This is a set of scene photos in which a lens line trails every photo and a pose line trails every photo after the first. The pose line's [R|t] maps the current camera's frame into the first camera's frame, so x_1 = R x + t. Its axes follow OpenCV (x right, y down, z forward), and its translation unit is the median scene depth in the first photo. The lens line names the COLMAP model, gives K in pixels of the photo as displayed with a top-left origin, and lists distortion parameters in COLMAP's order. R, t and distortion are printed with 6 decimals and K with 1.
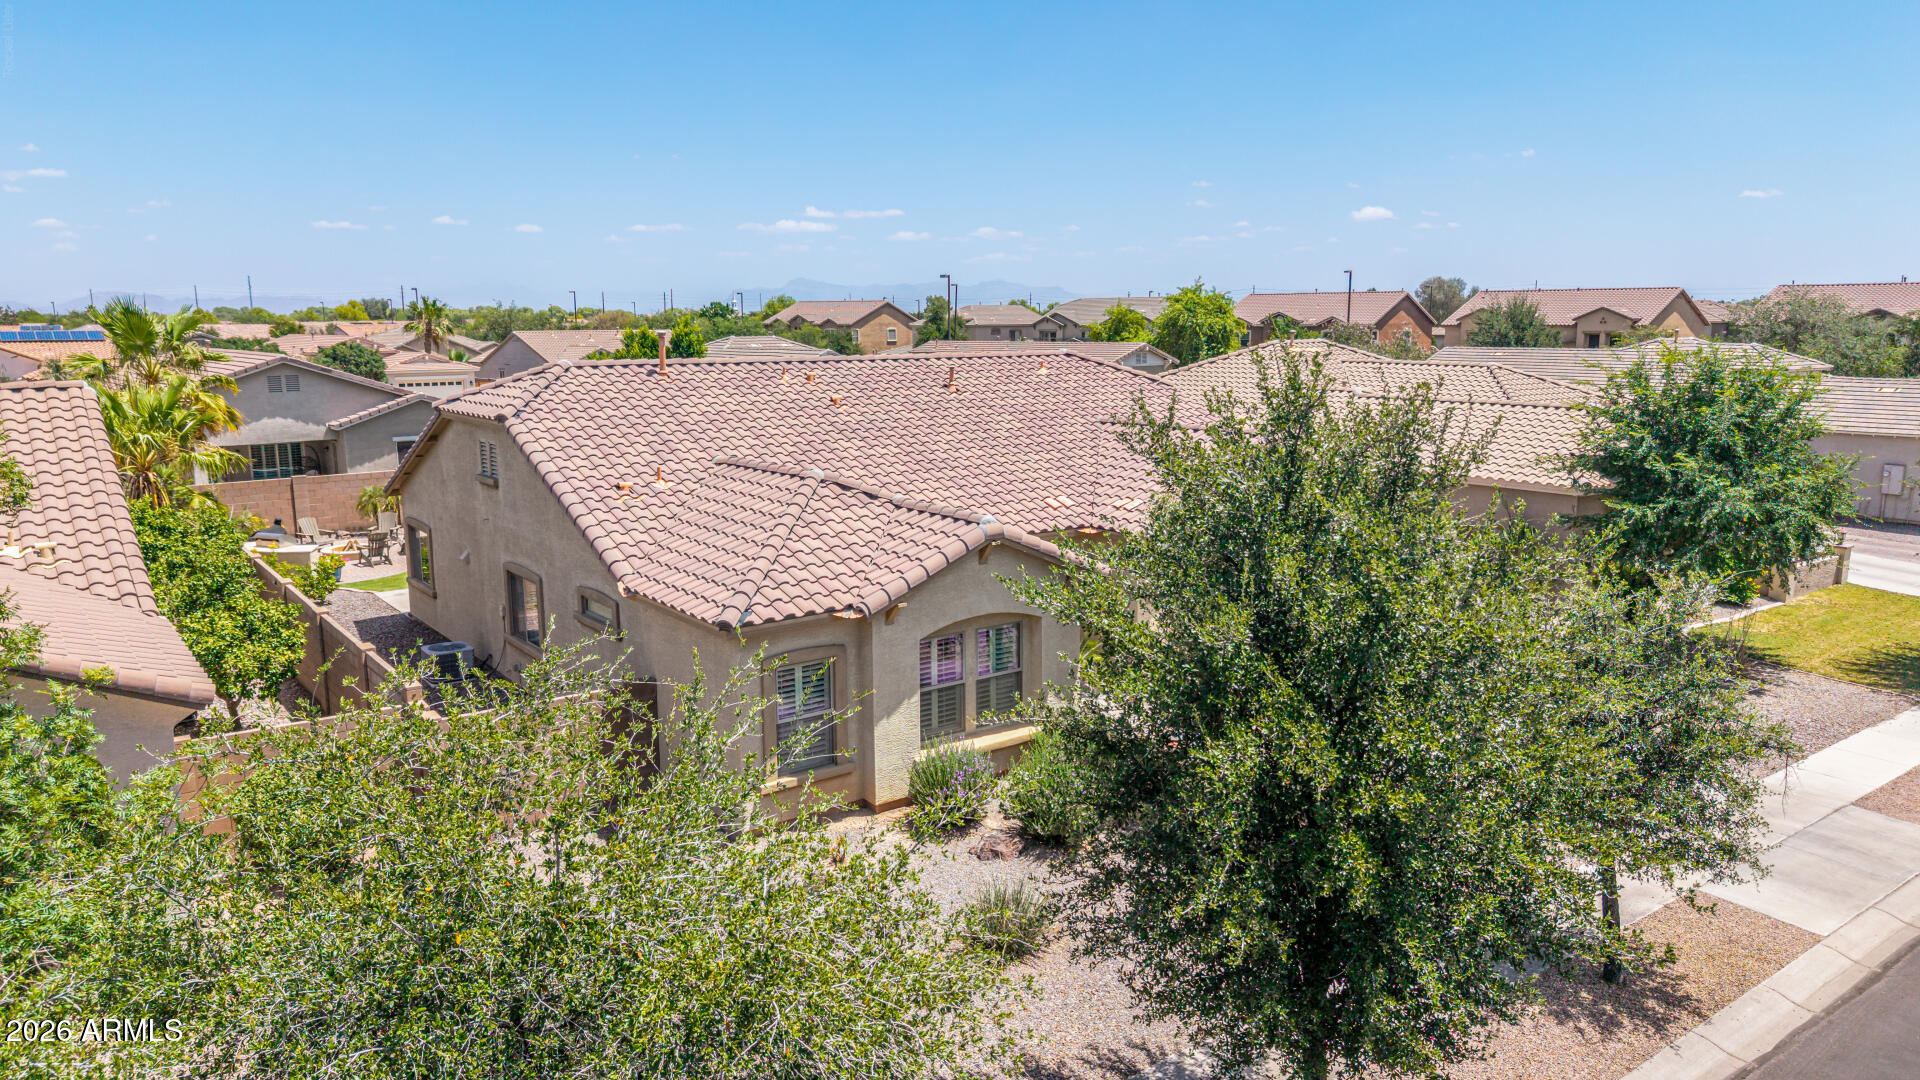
lens RADIAL K [[1301.9, 0, 963.2], [0, 1301.9, 543.1], [0, 0, 1]] dist [0.011569, -0.003361]
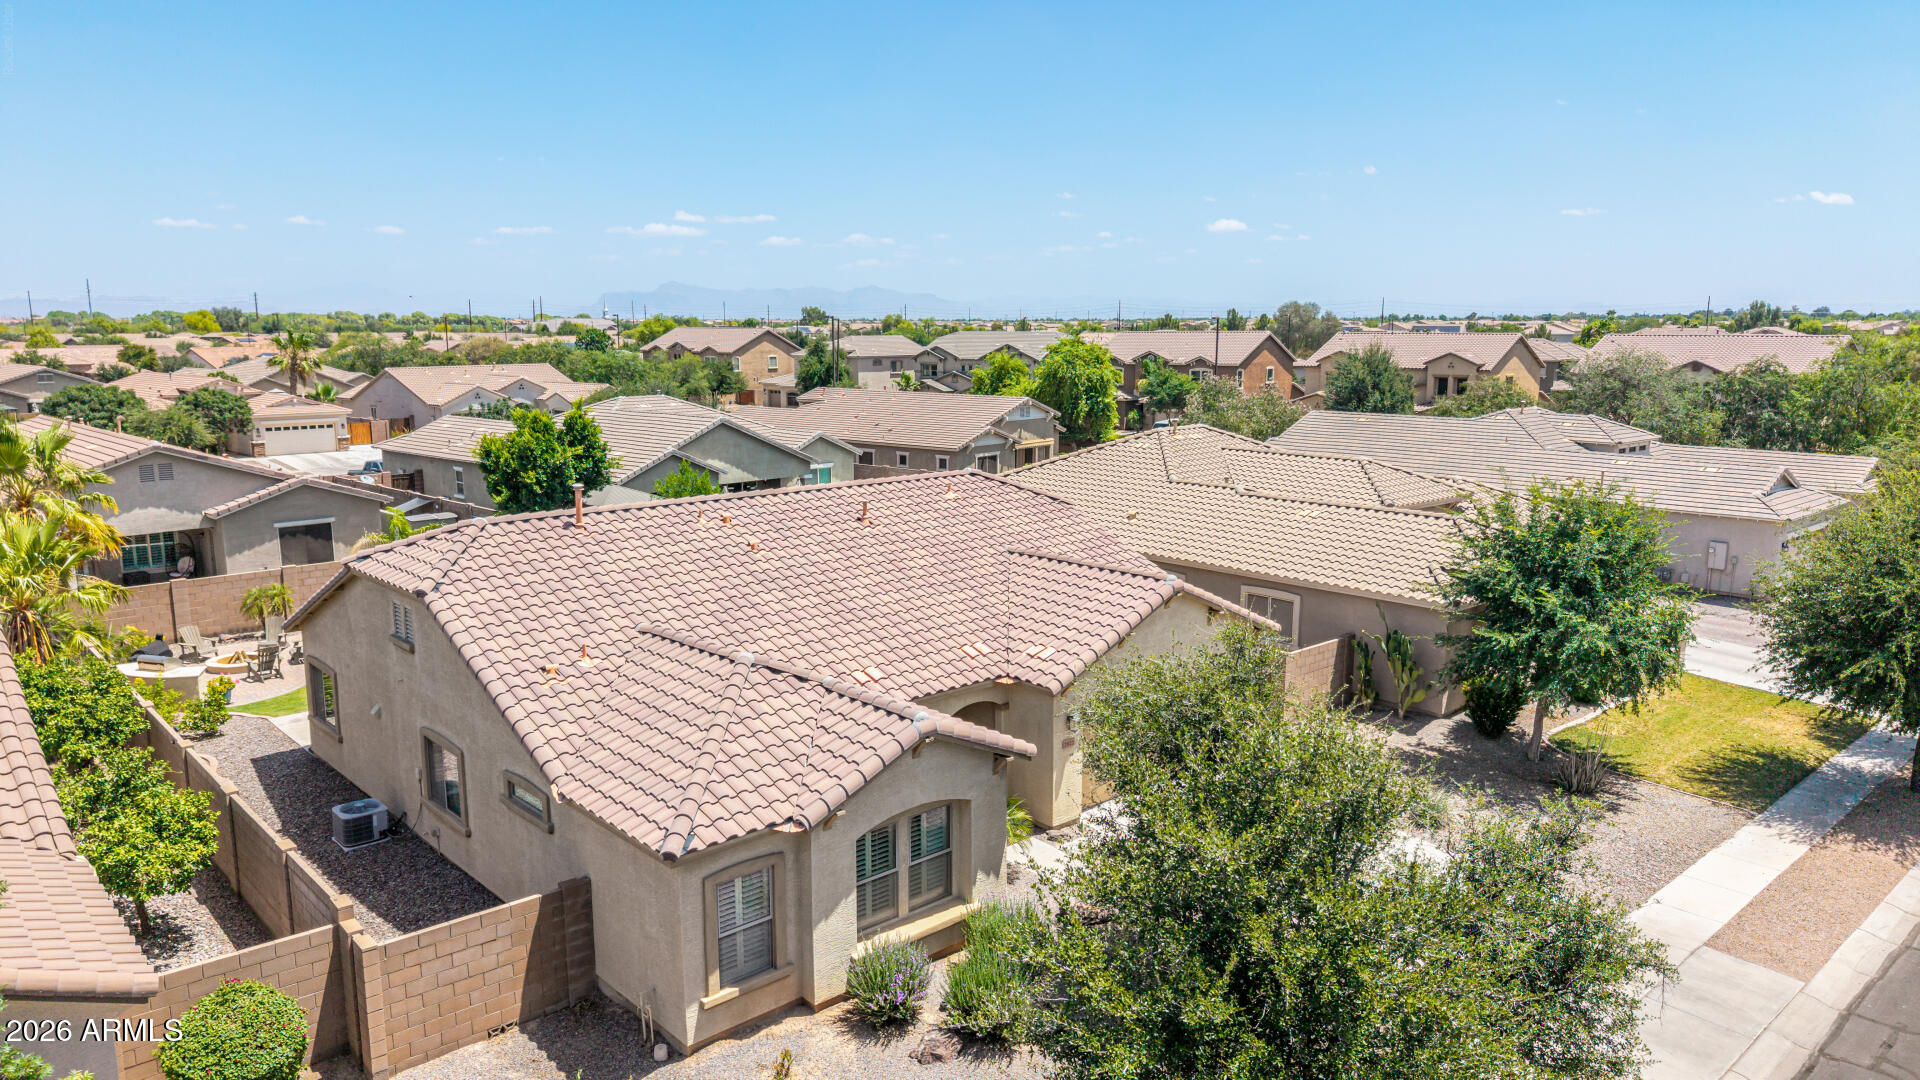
lens RADIAL K [[1282.1, 0, 960.0], [0, 1282.1, 540.0], [0, 0, 1]] dist [0.014799, -0.006062]
pose [[0.995516, -0.010570, 0.094000, -0.033305], [0.011031, 0.999930, -0.004379, -0.118757], [-0.093947, 0.005397, 0.995563, -0.015071]]
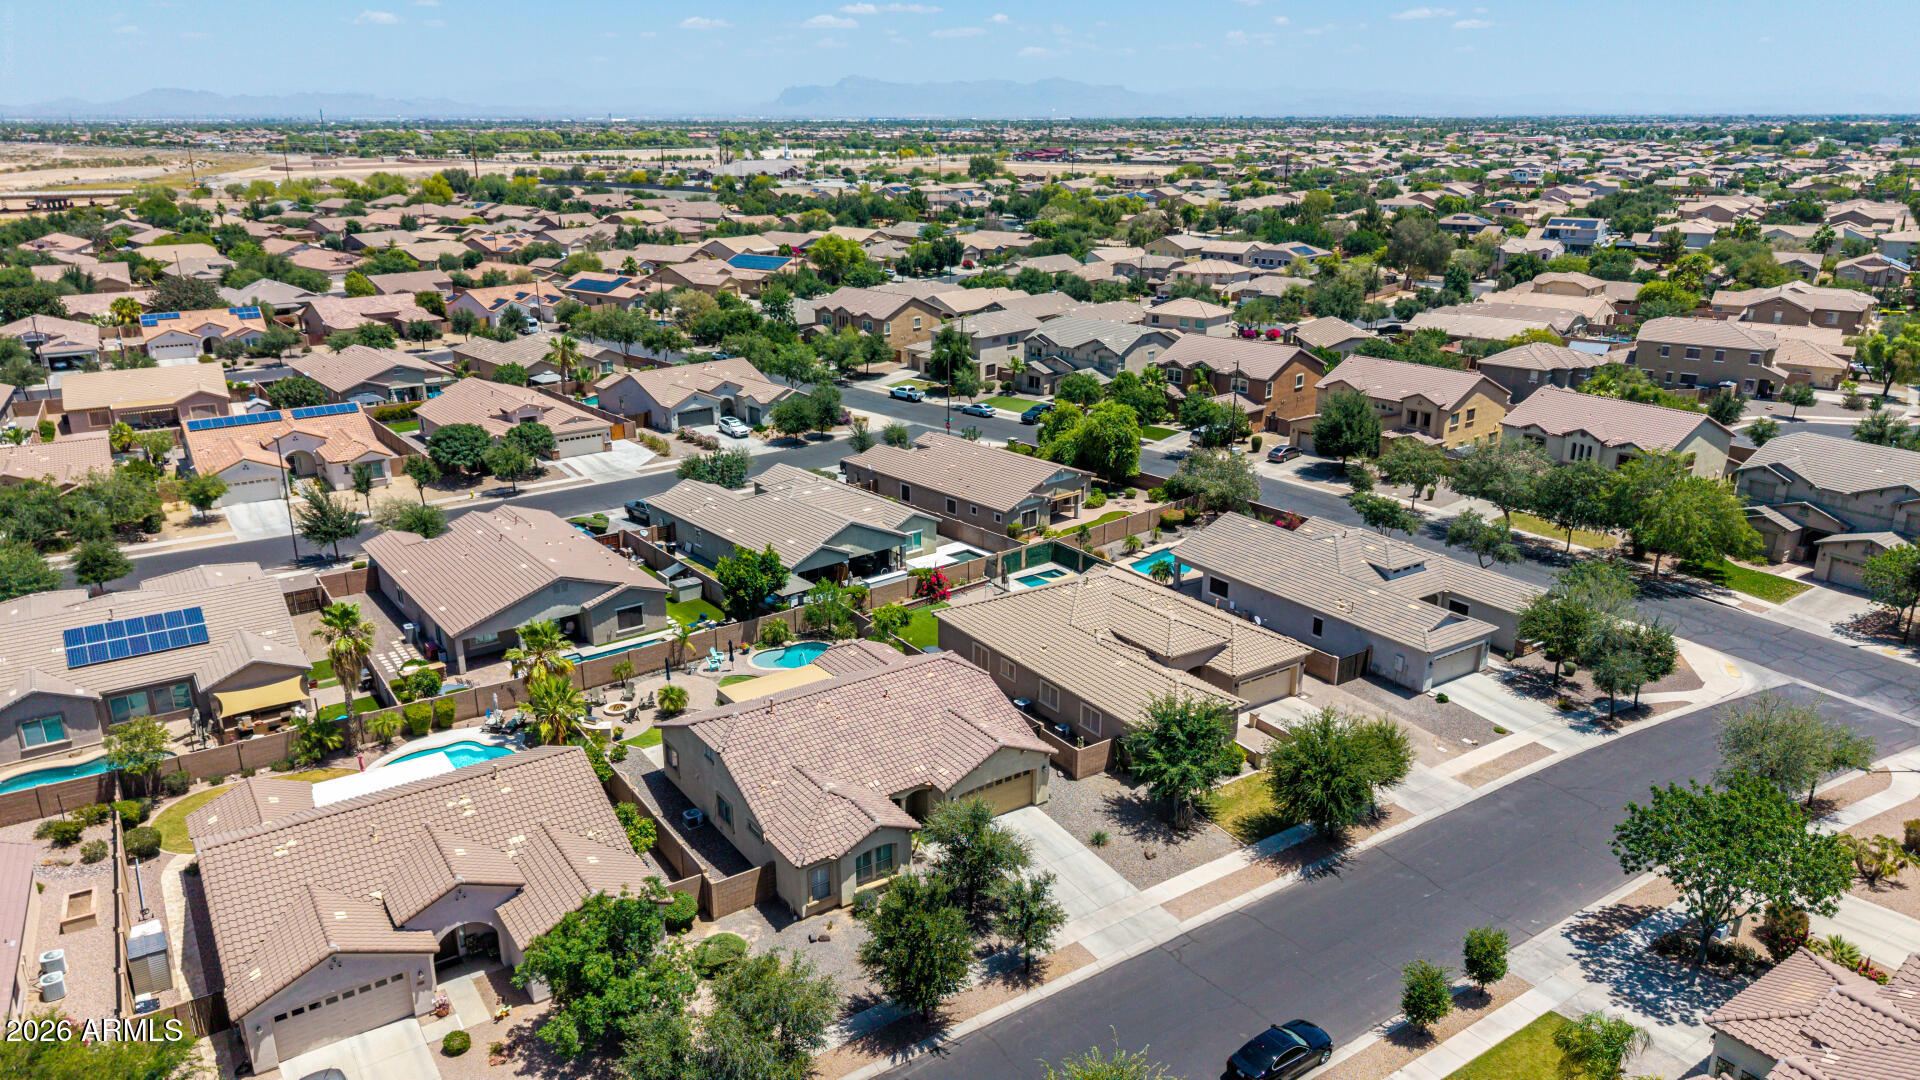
lens RADIAL K [[1282.6, 0, 959.3], [0, 1282.6, 545.7], [0, 0, 1]] dist [0.031669, -0.035152]
pose [[0.998971, 0.018111, -0.041569, 0.264445], [-0.011657, 0.988533, 0.150557, -0.907407], [0.043819, -0.149918, 0.987727, -1.575737]]
